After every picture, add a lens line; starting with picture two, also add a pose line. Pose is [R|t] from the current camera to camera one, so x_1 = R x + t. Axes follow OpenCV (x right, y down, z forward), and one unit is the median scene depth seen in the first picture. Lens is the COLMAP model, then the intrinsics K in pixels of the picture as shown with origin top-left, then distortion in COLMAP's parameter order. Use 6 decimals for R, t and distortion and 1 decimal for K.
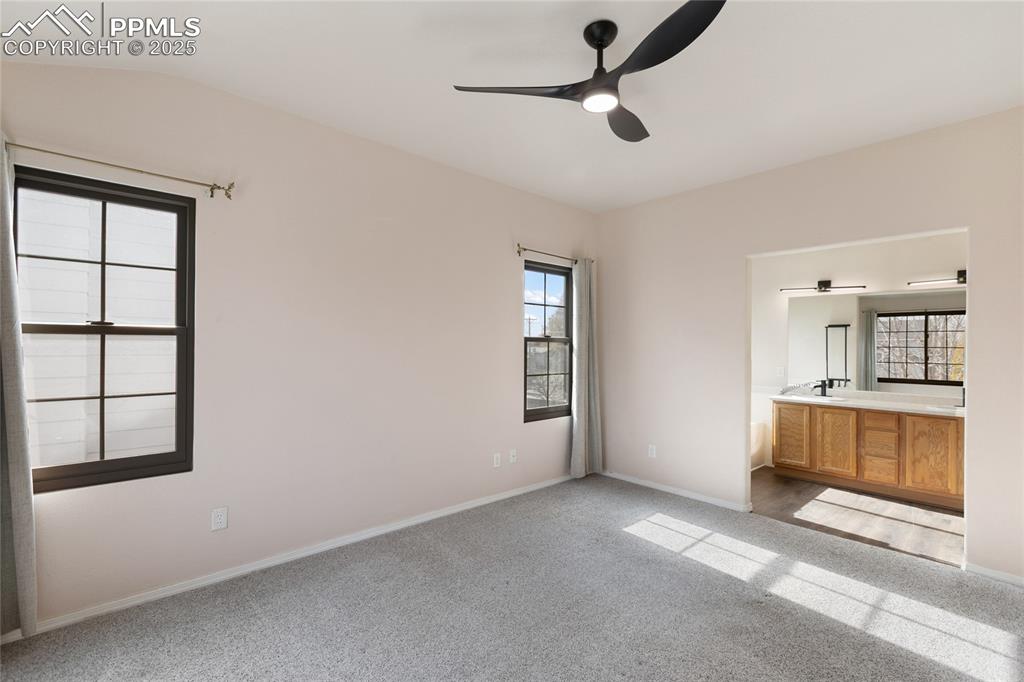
lens RADIAL K [[454.3, 0, 512.0], [0, 454.3, 341.0], [0, 0, 1]] dist [-0.002656, -0.000244]
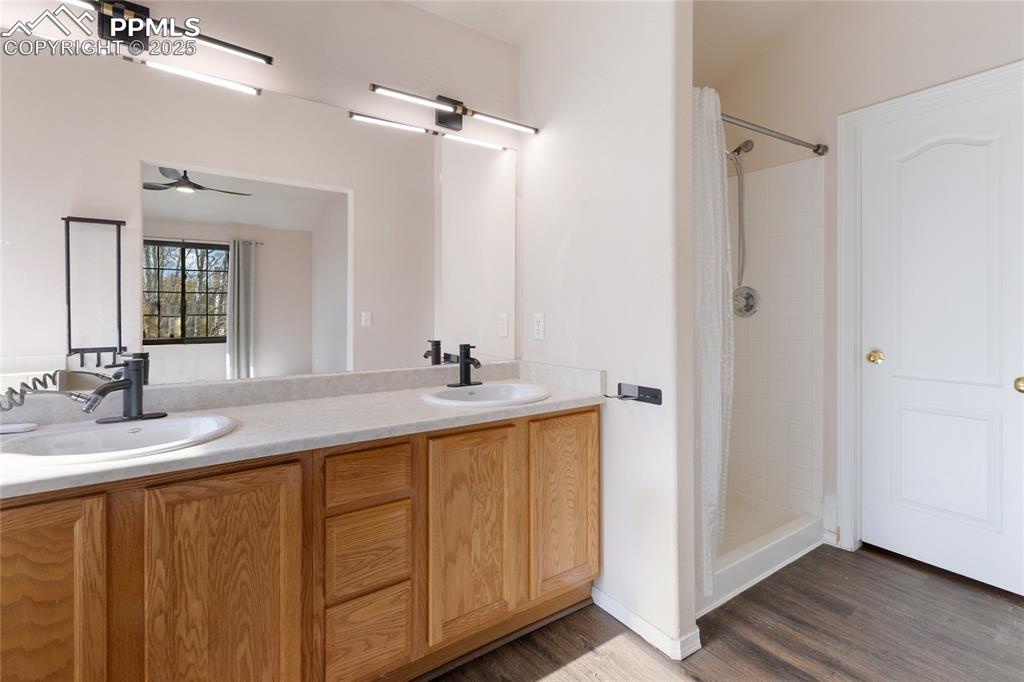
lens RADIAL K [[476.0, 0, 514.5], [0, 476.0, 308.1], [0, 0, 1]] dist [0.003227, 0.000404]
pose [[0.122580, -0.010349, 0.992405, 0.543622], [-0.009080, 0.999892, 0.011549, 0.062341], [-0.992417, -0.010427, 0.122472, 0.929777]]
